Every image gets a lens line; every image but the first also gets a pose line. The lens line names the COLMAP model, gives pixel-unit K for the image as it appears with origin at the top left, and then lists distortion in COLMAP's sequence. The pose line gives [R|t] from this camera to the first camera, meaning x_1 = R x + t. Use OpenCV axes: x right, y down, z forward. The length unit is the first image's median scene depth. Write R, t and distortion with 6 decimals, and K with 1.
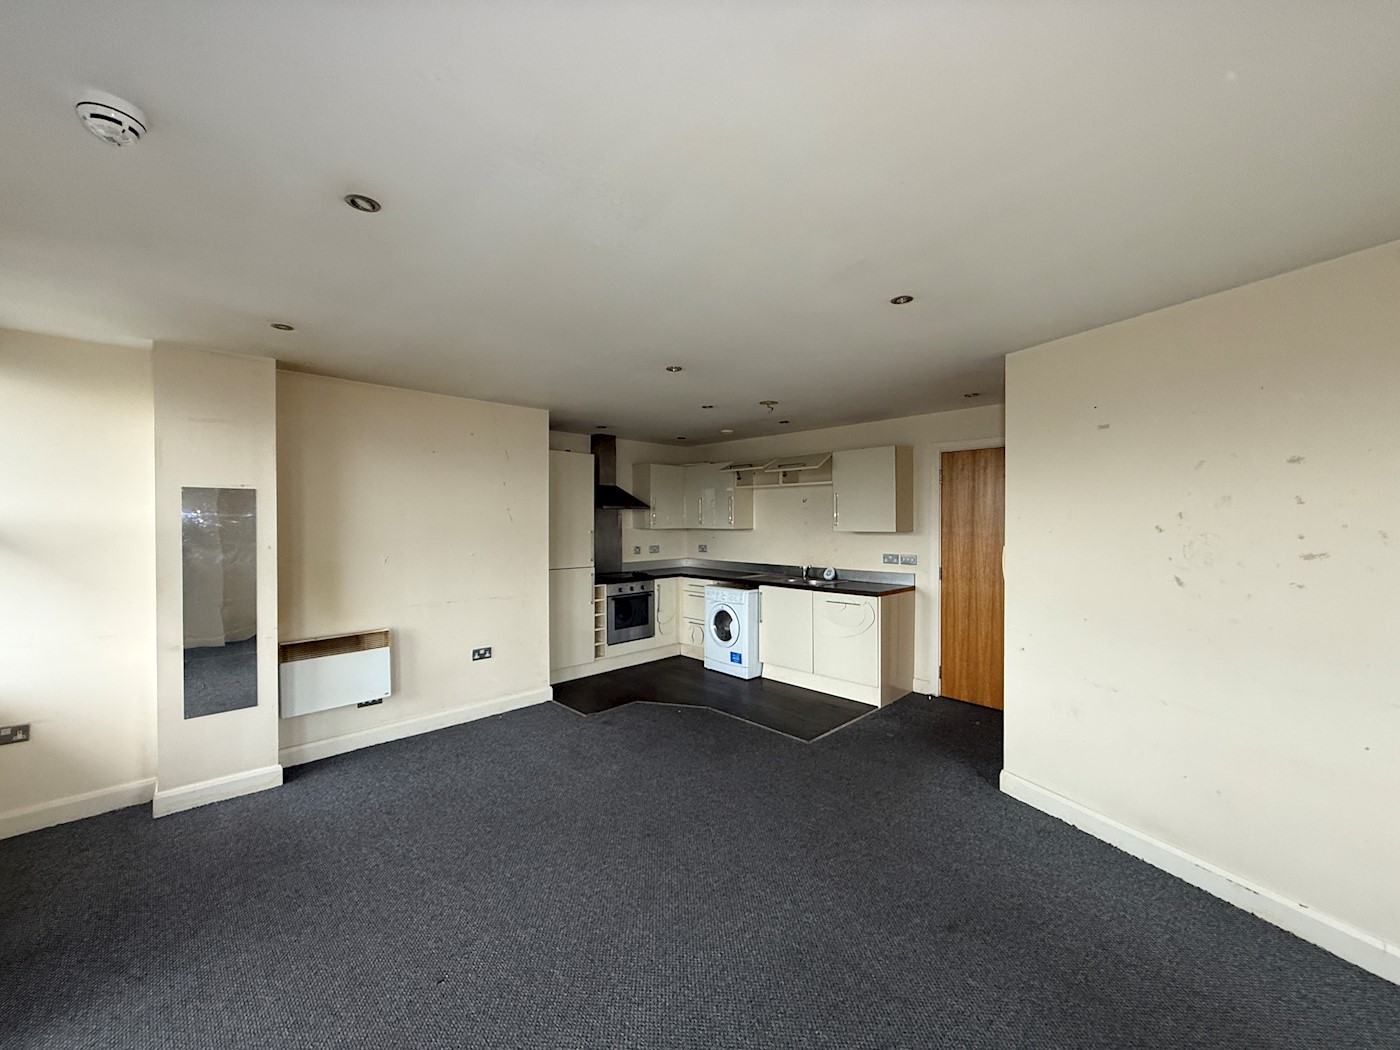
lens RADIAL K [[553.3, 0, 700.5], [0, 553.3, 525.2], [0, 0, 1]] dist [-0.000593, 0.000057]
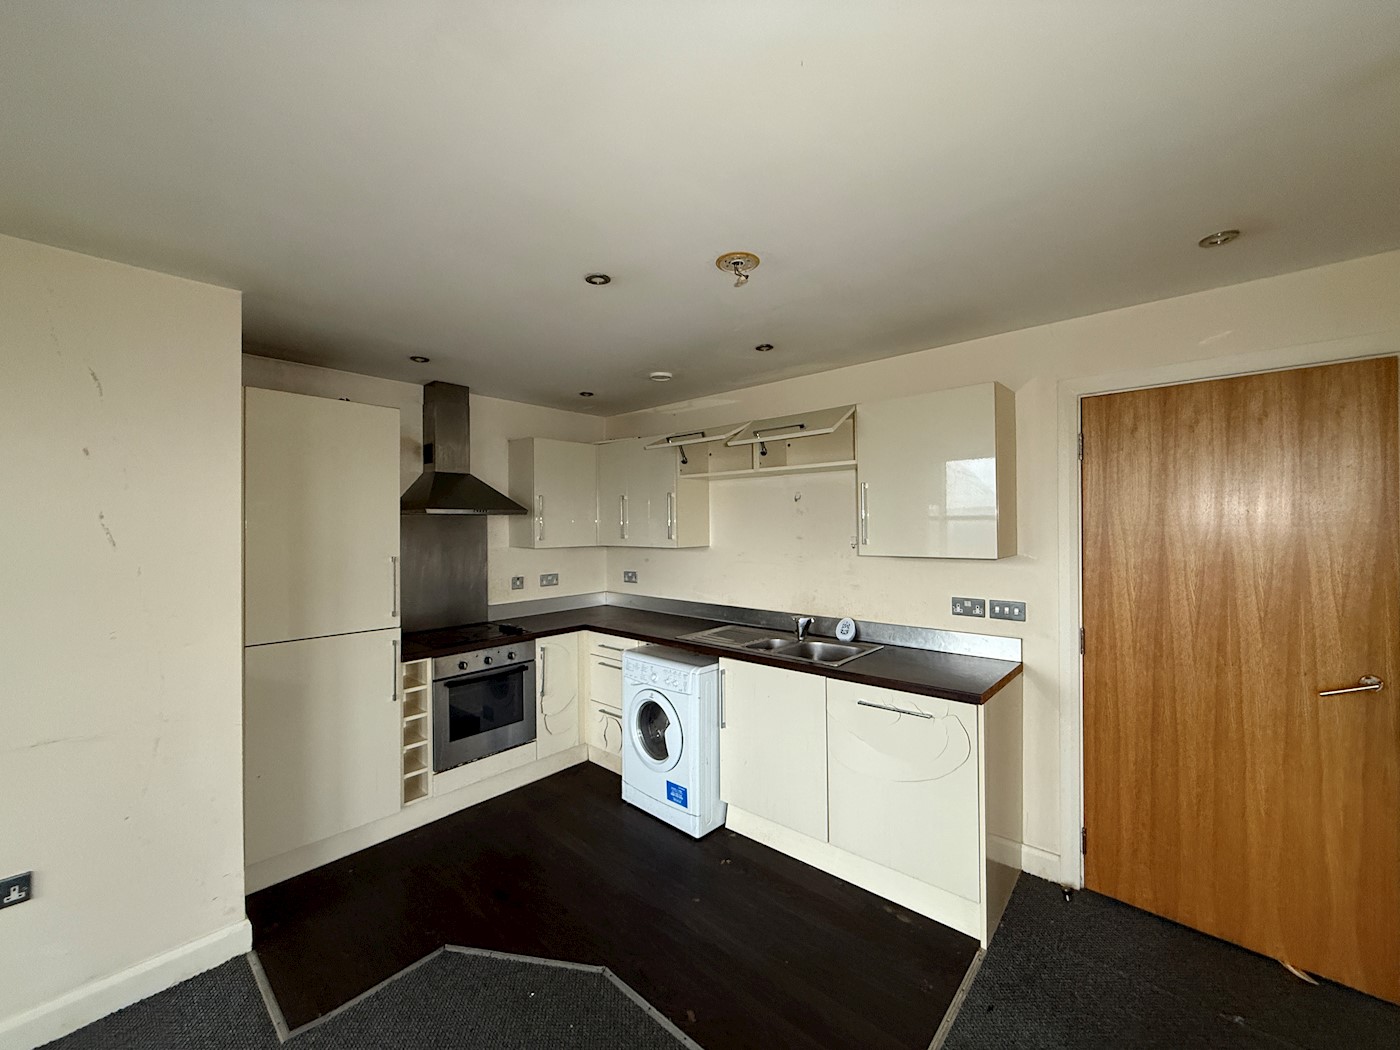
lens RADIAL K [[553.3, 0, 700.1], [0, 553.3, 524.9], [0, 0, 1]] dist [-0.000593, 0.000057]
pose [[0.997666, -0.005976, 0.068014, 0.051656], [0.006712, 0.999921, -0.010584, -0.012593], [-0.067945, 0.011016, 0.997628, 0.464471]]
